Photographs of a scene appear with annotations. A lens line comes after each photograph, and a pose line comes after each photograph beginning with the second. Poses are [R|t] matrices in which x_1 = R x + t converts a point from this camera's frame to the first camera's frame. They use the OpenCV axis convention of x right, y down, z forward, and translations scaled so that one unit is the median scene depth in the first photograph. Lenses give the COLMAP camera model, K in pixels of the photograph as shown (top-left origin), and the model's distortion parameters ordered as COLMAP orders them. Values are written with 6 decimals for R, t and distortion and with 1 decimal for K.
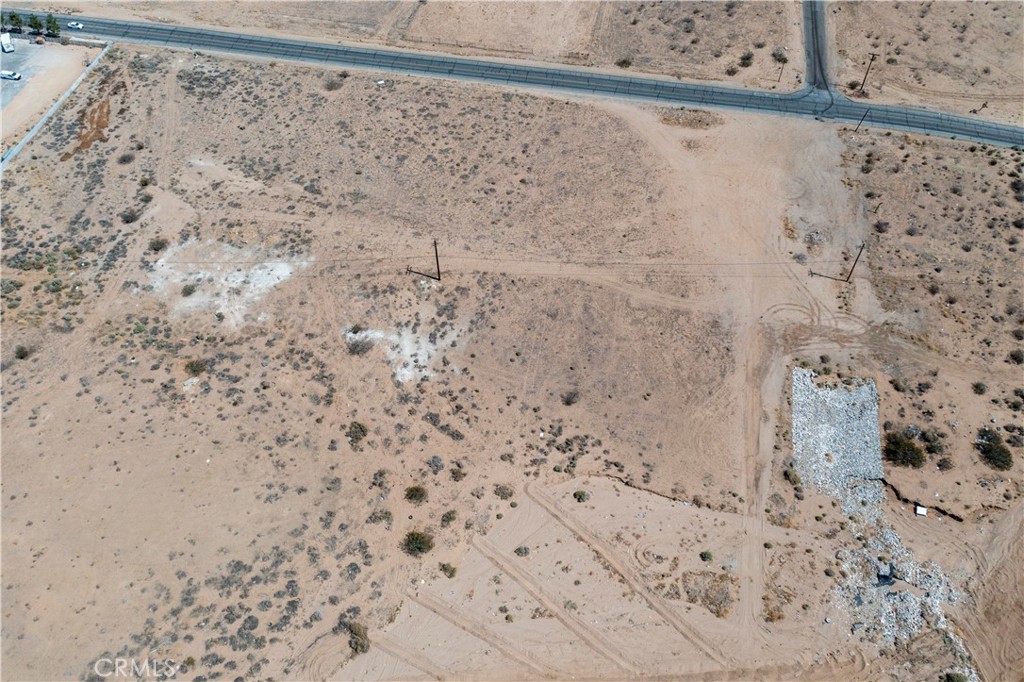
lens RADIAL K [[812.3, 0, 505.8], [0, 812.3, 341.9], [0, 0, 1]] dist [0.001995, 0.003134]
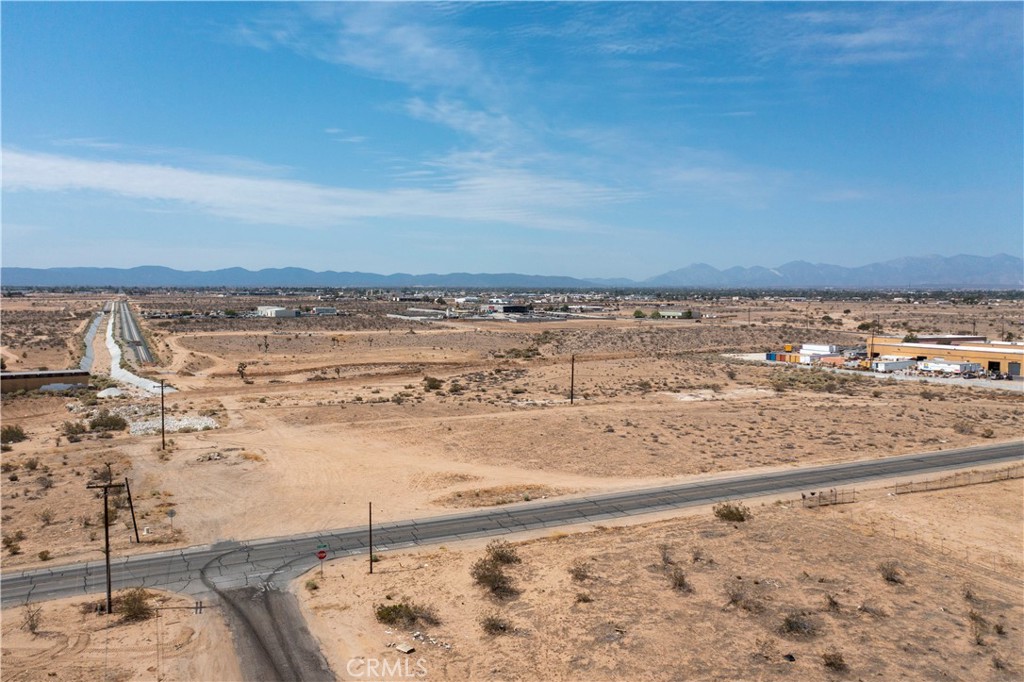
lens RADIAL K [[804.9, 0, 498.3], [0, 804.9, 356.0], [0, 0, 1]] dist [0.000206, -0.001013]
pose [[-0.803961, 0.057743, -0.591872, 0.634196], [-0.460130, 0.570107, 0.680631, -0.814760], [0.376732, 0.819539, -0.431775, 1.425186]]
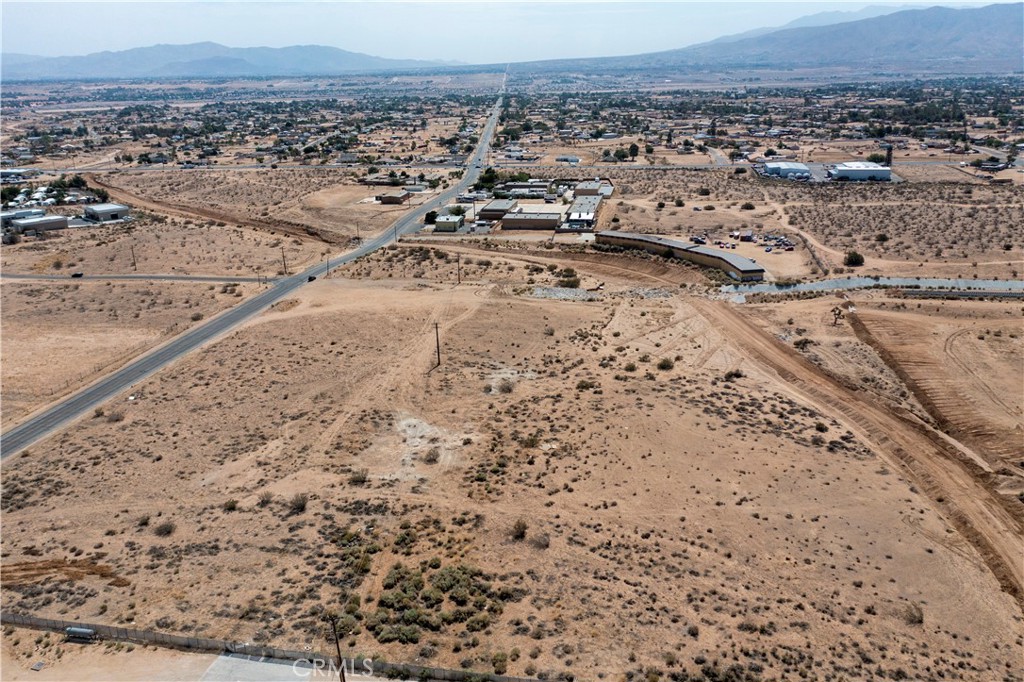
lens RADIAL K [[807.5, 0, 513.0], [0, 807.5, 343.0], [0, 0, 1]] dist [0.004171, -0.001069]
pose [[-0.015136, -0.308226, 0.951193, -1.295542], [0.795616, 0.572473, 0.198165, -0.260495], [-0.605612, 0.759784, 0.236565, 0.646539]]
